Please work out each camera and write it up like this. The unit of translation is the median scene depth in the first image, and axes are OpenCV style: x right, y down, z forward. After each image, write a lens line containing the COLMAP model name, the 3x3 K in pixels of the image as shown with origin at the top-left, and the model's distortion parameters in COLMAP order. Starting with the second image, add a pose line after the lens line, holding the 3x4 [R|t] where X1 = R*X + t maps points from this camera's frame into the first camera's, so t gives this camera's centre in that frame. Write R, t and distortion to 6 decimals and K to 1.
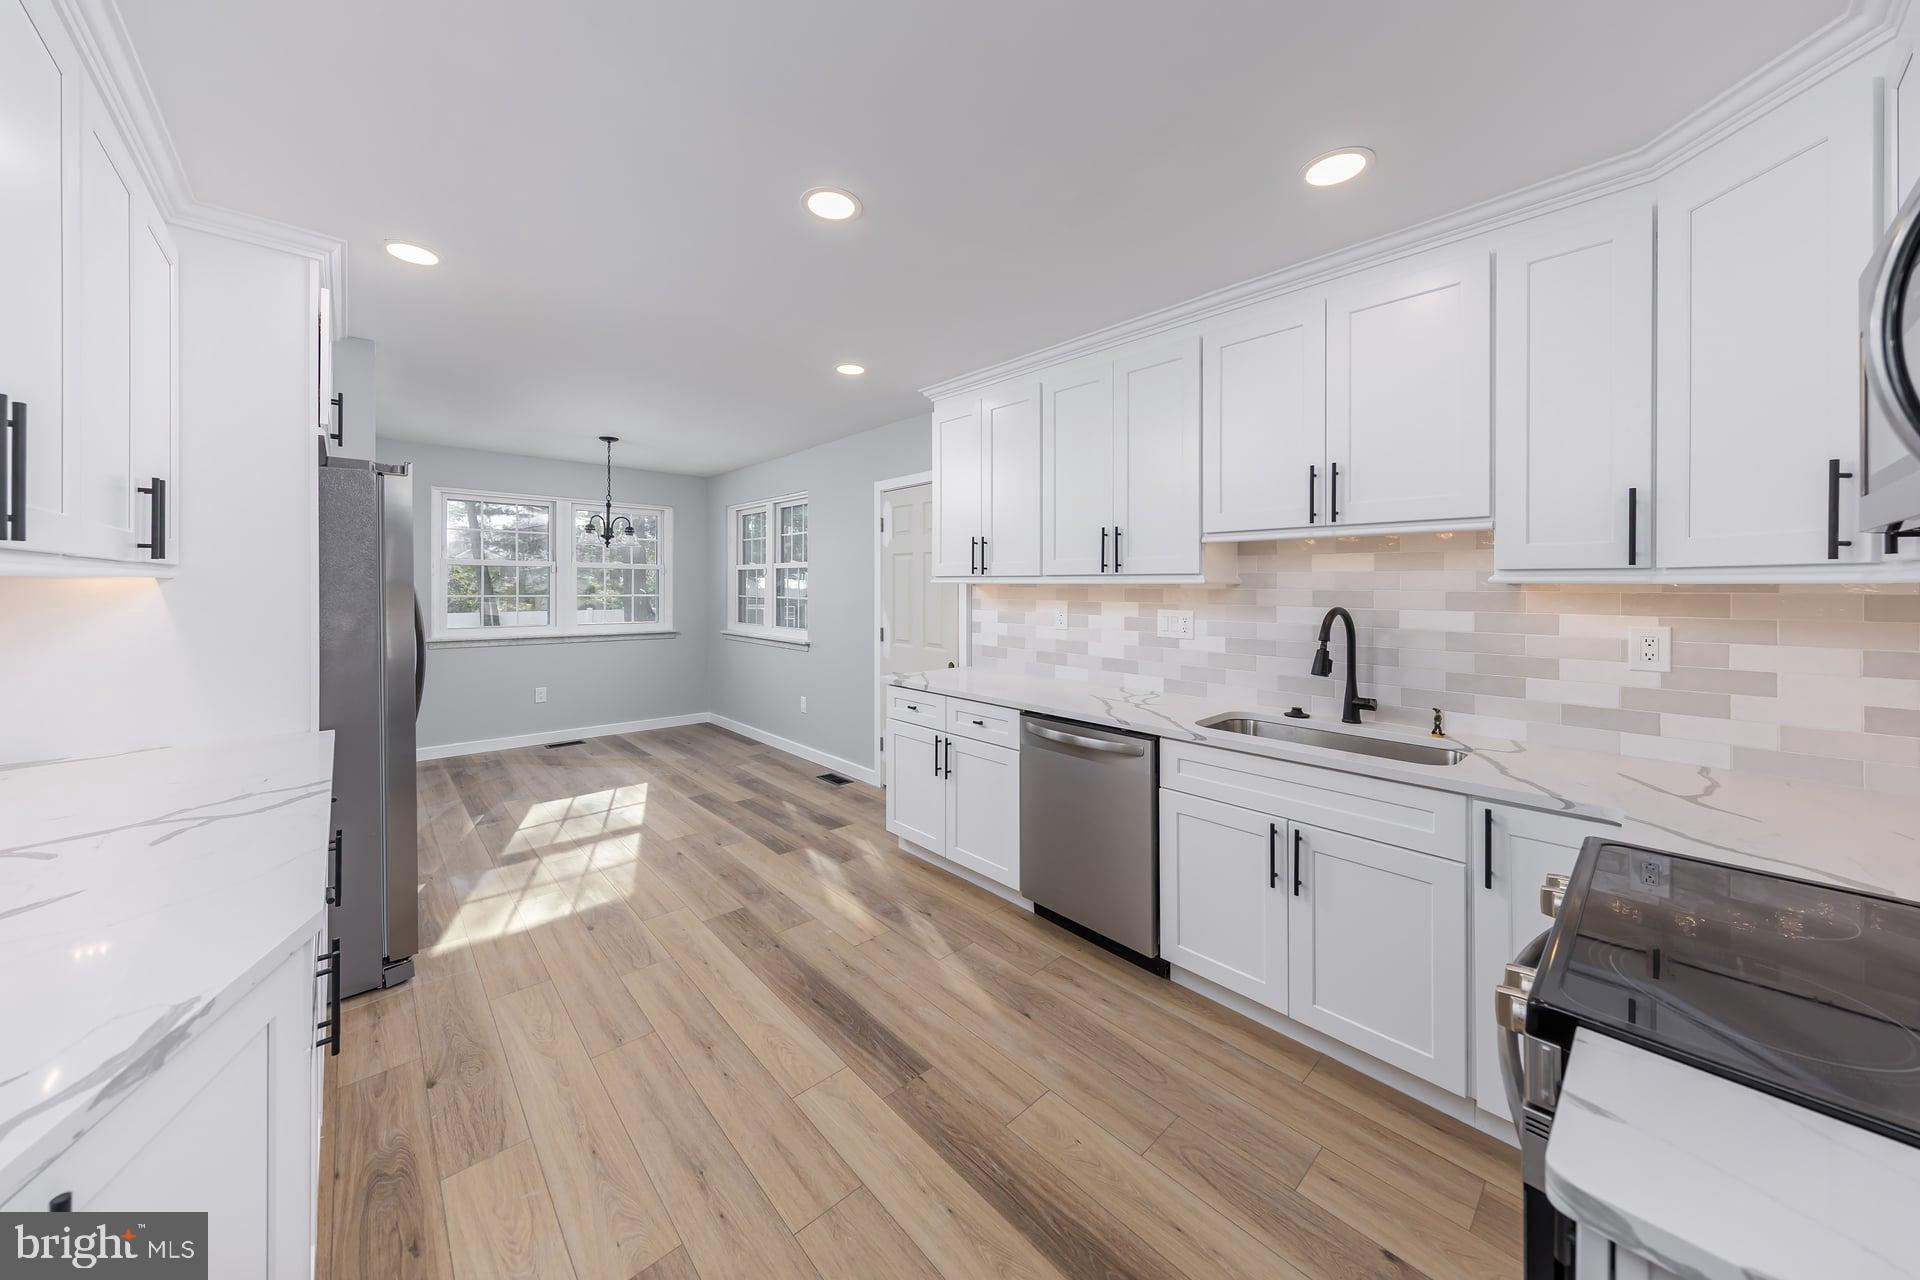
lens RADIAL K [[667.6, 0, 950.2], [0, 667.6, 591.0], [0, 0, 1]] dist [-0.004710, -0.000050]
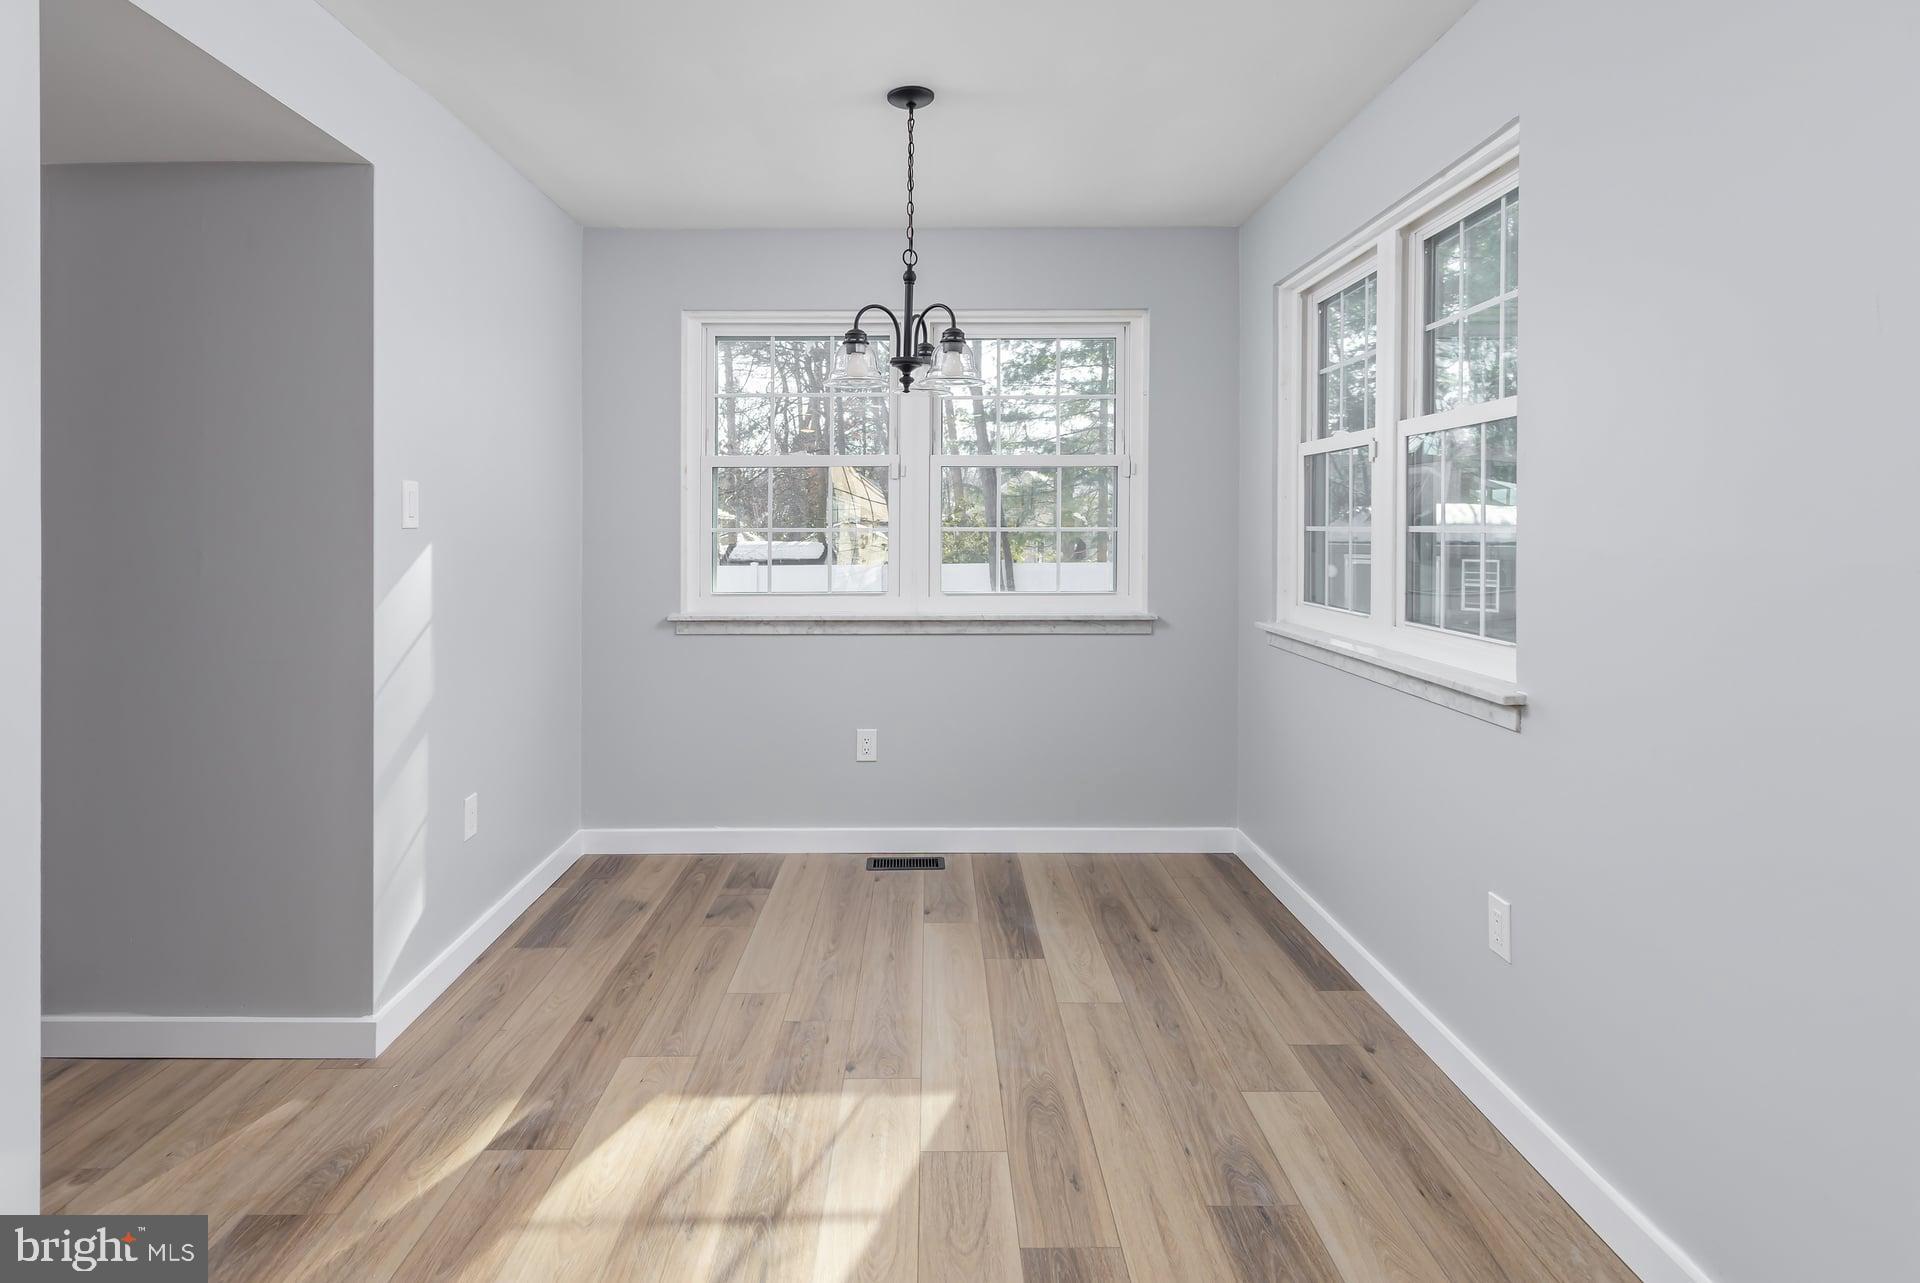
lens RADIAL K [[934.7, 0, 983.9], [0, 934.7, 549.7], [0, 0, 1]] dist [-0.000919, 0.000064]
pose [[0.736090, 0.006625, -0.676851, -0.111726], [-0.000119, 0.999953, 0.009658, 0.014270], [0.676884, -0.007028, 0.736056, 0.548734]]
